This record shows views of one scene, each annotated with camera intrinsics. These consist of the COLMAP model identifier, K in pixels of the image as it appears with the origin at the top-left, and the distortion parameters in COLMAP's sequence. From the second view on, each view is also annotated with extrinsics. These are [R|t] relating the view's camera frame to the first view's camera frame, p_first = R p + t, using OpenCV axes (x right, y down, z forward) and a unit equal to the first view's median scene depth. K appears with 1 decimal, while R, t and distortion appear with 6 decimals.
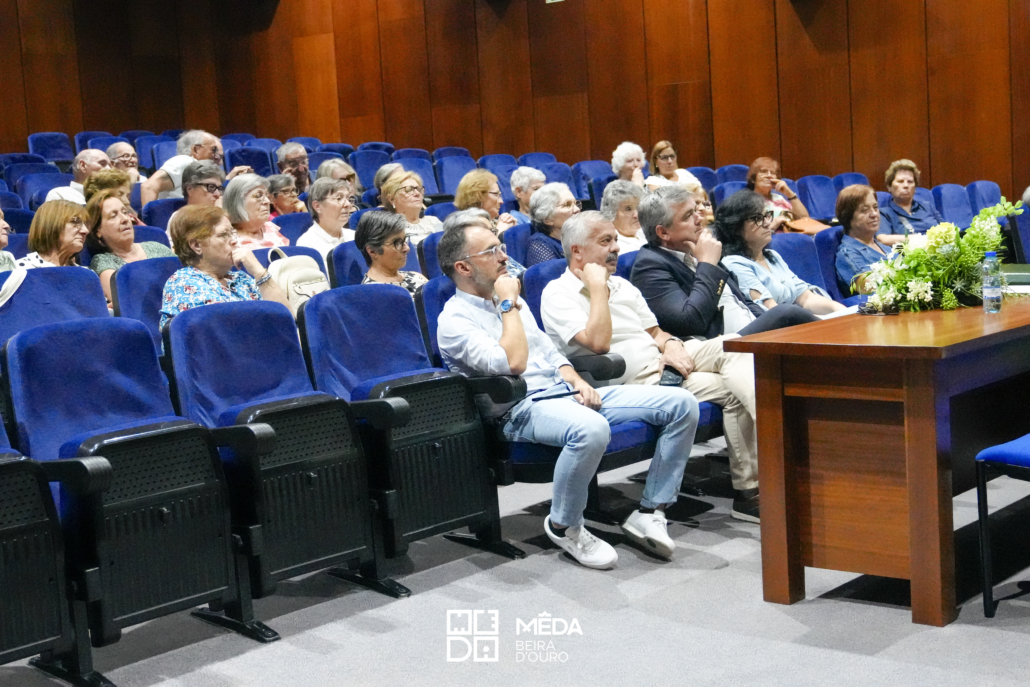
lens RADIAL K [[1534.8, 0, 515.9], [0, 1534.8, 348.3], [0, 0, 1]] dist [0.075845, 0.000000]
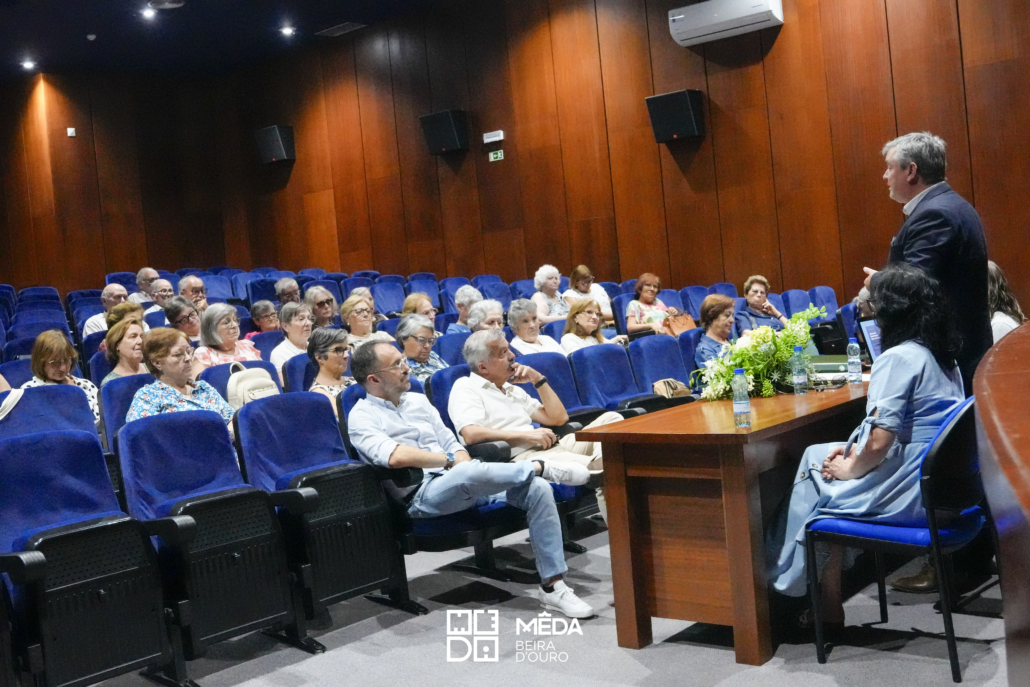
lens RADIAL K [[1154.9, 0, 516.6], [0, 1154.9, 371.3], [0, 0, 1]] dist [-0.024401, 0.000000]
pose [[0.999425, -0.033790, 0.002795, 0.075367], [0.033877, 0.998587, -0.040955, -0.014029], [-0.001407, 0.041026, 0.999157, 0.081723]]
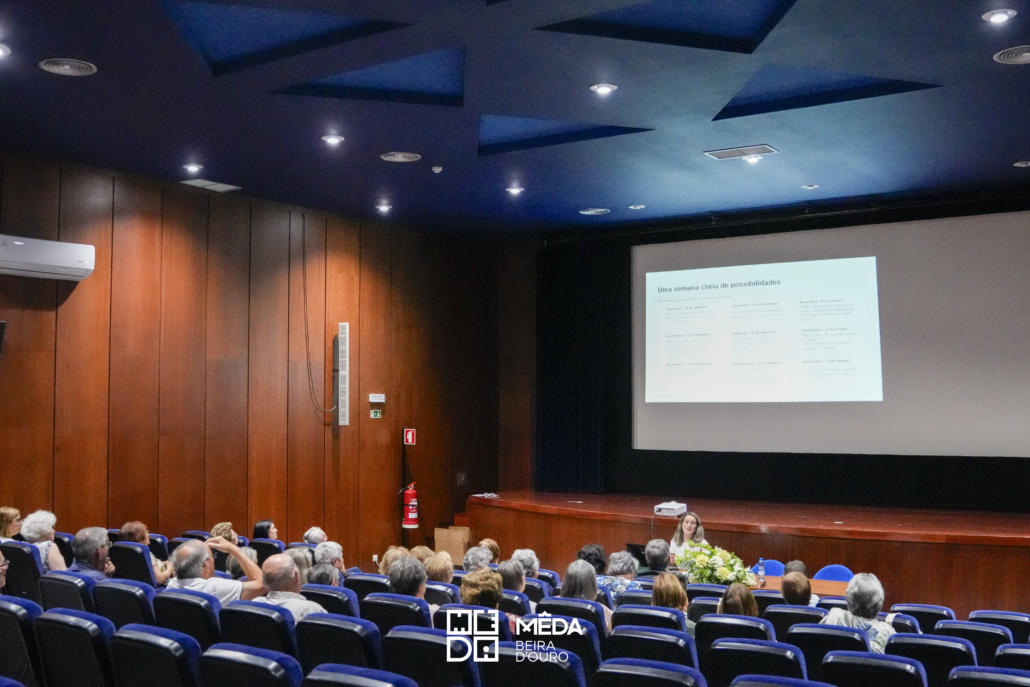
lens RADIAL K [[1048.0, 0, 514.1], [0, 1048.0, 343.8], [0, 0, 1]] dist [0.006222, 0.000000]
pose [[-0.142118, 0.108231, 0.983915, -2.274787], [0.128537, 0.987606, -0.090070, -0.443600], [-0.981469, 0.113669, -0.154269, 2.394175]]
